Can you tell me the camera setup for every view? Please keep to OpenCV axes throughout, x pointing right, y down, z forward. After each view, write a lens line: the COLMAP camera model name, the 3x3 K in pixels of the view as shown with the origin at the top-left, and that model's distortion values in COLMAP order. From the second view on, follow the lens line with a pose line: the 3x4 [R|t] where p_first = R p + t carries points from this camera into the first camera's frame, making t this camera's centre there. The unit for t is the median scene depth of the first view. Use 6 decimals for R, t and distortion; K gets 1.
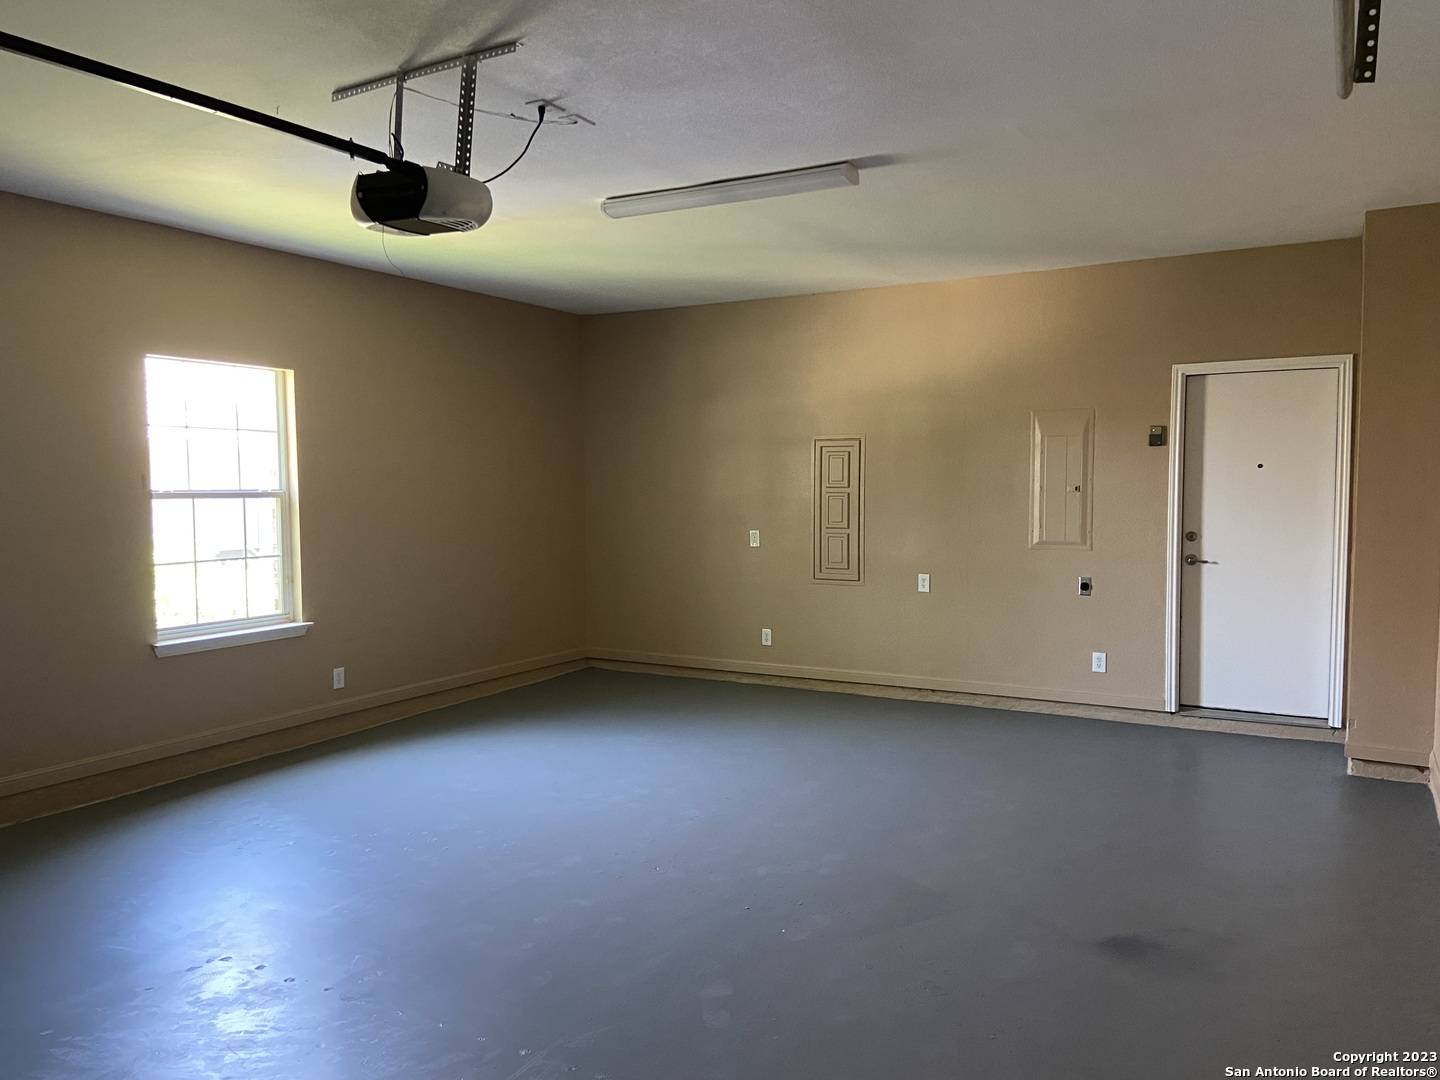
lens RADIAL K [[1085.4, 0, 723.9], [0, 1085.4, 542.6], [0, 0, 1]] dist [0.111613, -0.138900]
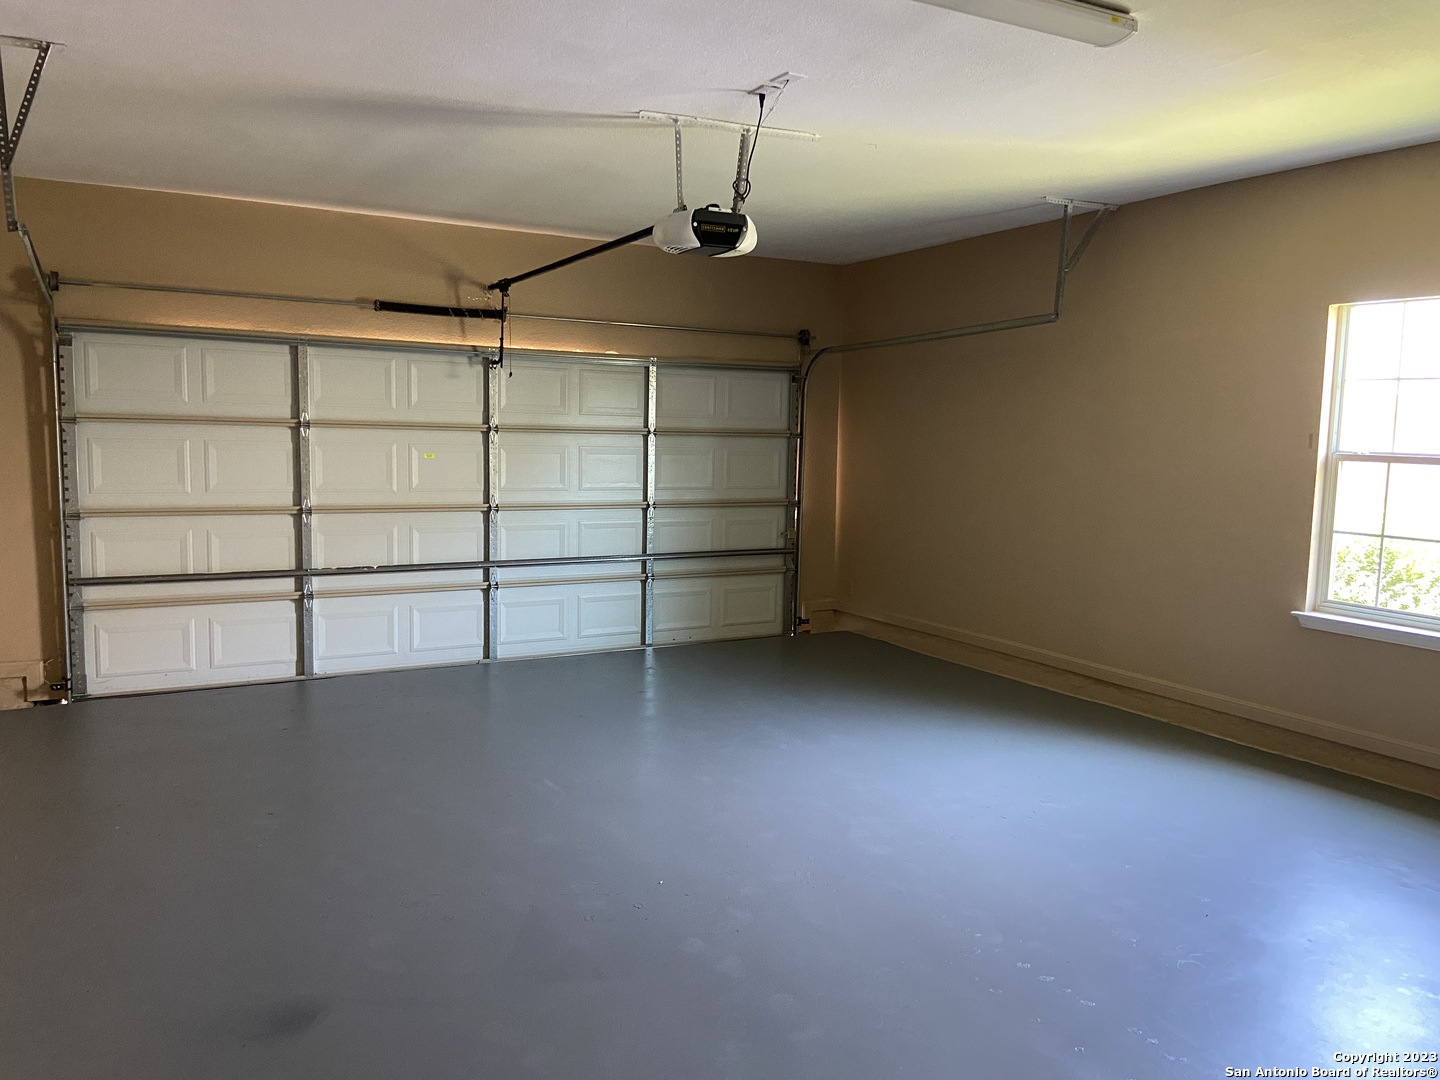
lens RADIAL K [[1085.4, 0, 723.7], [0, 1085.4, 536.7], [0, 0, 1]] dist [0.111613, -0.138900]
pose [[-0.522365, 0.086894, -0.848283, 0.529345], [-0.067111, 0.987520, 0.142483, -0.071801], [0.850077, 0.131357, -0.510014, 1.015856]]
